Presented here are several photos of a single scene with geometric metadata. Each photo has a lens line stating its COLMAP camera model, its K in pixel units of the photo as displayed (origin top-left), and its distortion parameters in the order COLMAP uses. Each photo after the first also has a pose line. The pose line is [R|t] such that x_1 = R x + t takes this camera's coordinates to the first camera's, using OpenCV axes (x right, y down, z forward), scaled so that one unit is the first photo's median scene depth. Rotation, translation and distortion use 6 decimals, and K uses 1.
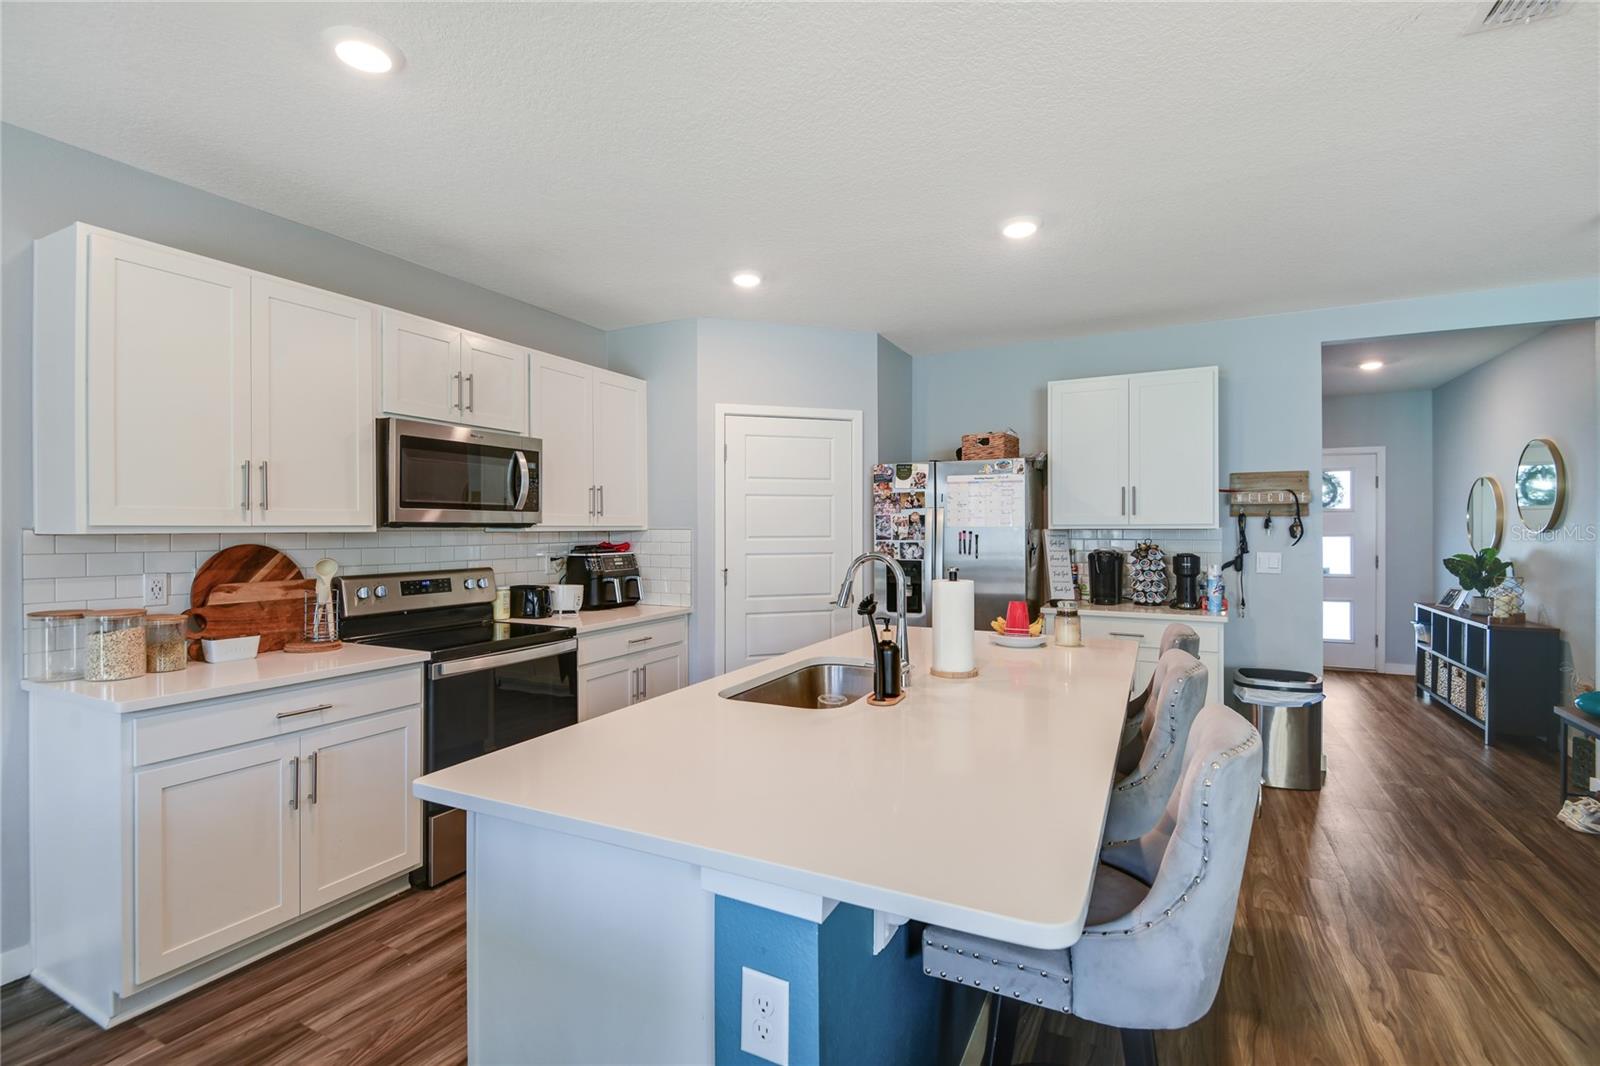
lens RADIAL K [[736.8, 0, 800.0], [0, 736.8, 533.0], [0, 0, 1]] dist [-0.000765, -0.000996]
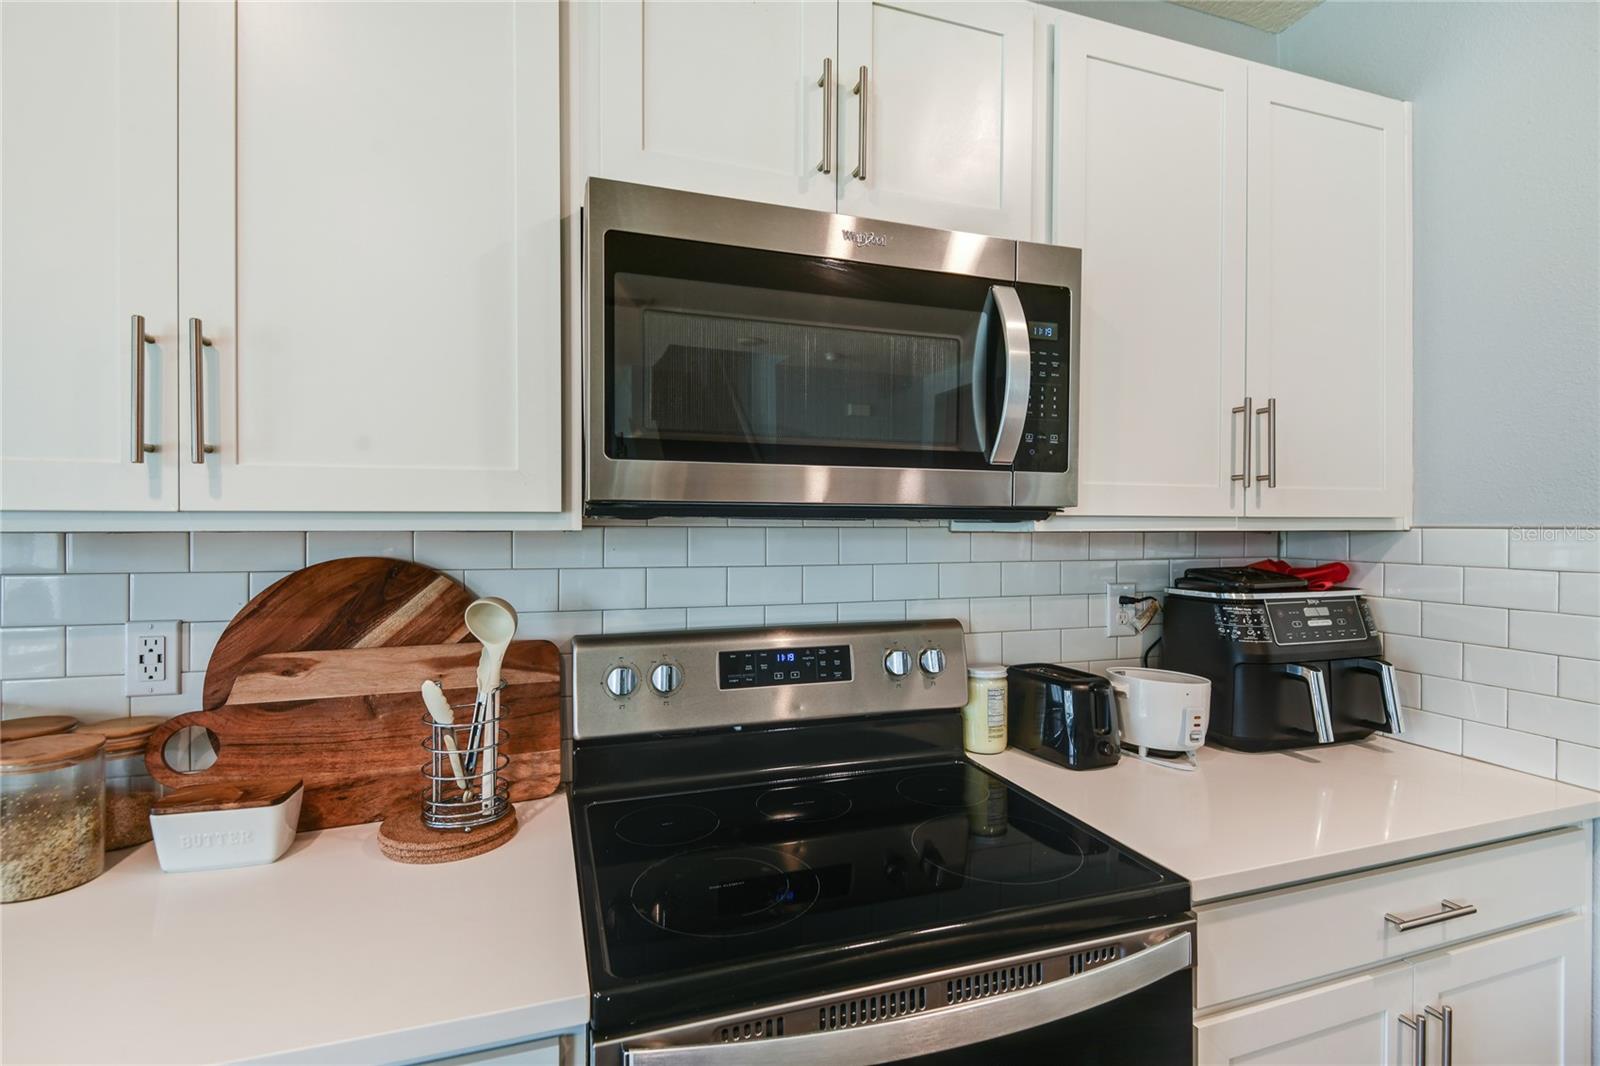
lens RADIAL K [[744.0, 0, 798.5], [0, 744.0, 529.2], [0, 0, 1]] dist [0.046909, -0.036322]
pose [[0.717298, 0.005281, -0.696747, -0.177394], [-0.008091, 0.999967, -0.000750, -0.001693], [0.696720, 0.006175, 0.717317, 0.578508]]
